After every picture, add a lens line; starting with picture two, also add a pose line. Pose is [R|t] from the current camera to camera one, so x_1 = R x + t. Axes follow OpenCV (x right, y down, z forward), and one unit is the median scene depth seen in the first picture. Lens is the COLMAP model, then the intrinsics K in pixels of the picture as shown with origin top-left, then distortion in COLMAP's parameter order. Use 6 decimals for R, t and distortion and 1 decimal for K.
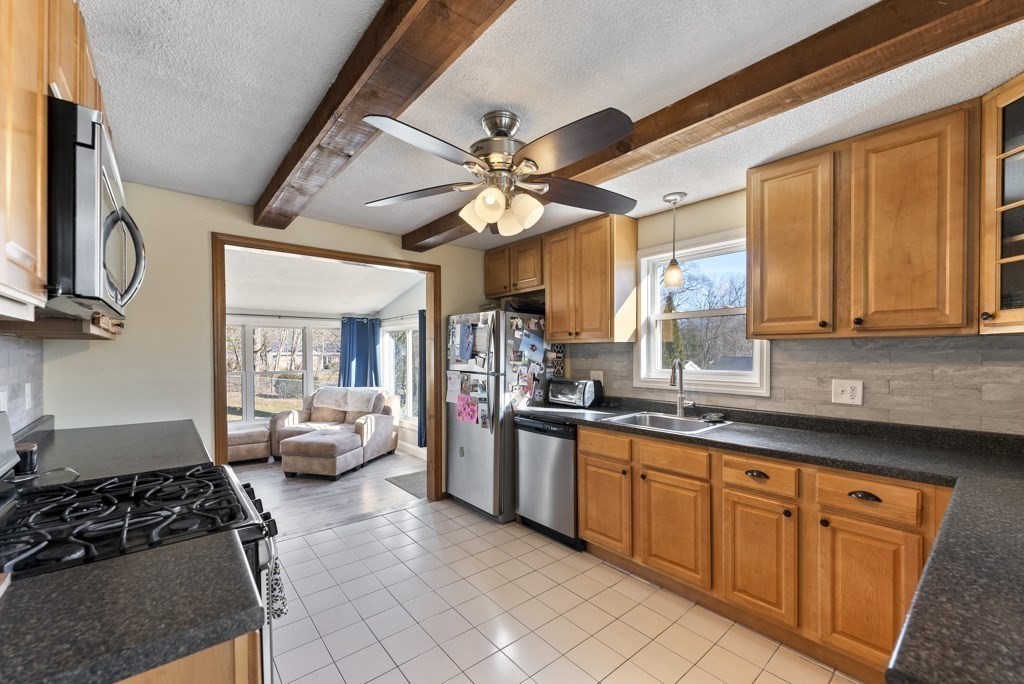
lens RADIAL K [[416.4, 0, 511.4], [0, 416.4, 354.6], [0, 0, 1]] dist [-0.000191, -0.000014]
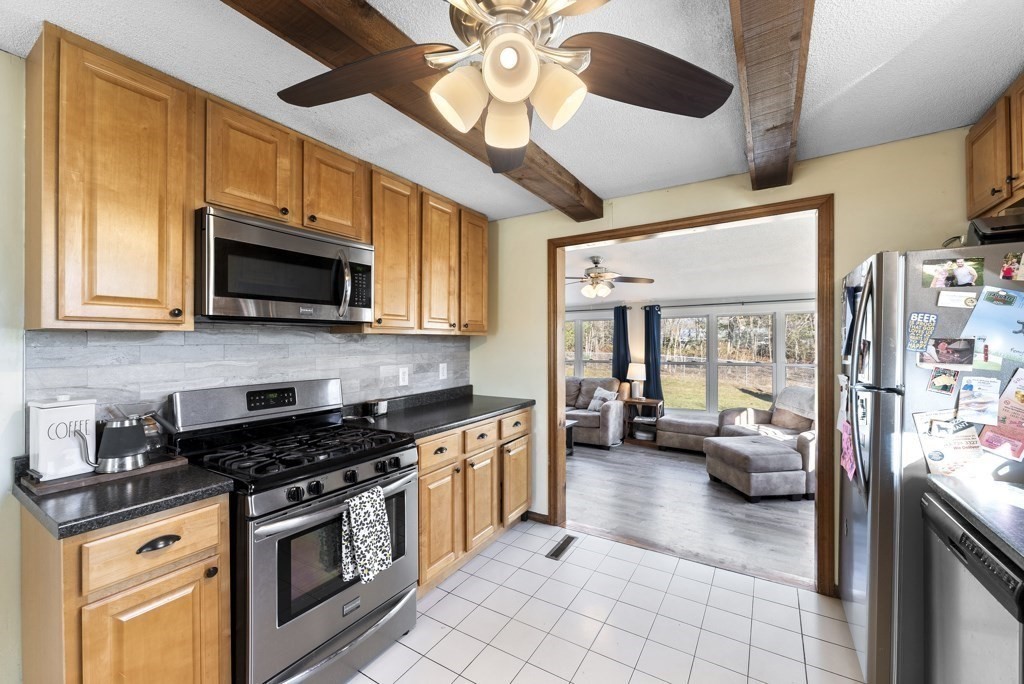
lens RADIAL K [[411.7, 0, 512.0], [0, 411.7, 342.0], [0, 0, 1]] dist [0.000103, 0.000010]
pose [[0.316333, -0.007086, -0.948622, 0.248610], [0.004182, 0.999973, -0.006075, -0.004702], [0.948639, -0.002045, 0.316354, 0.418164]]
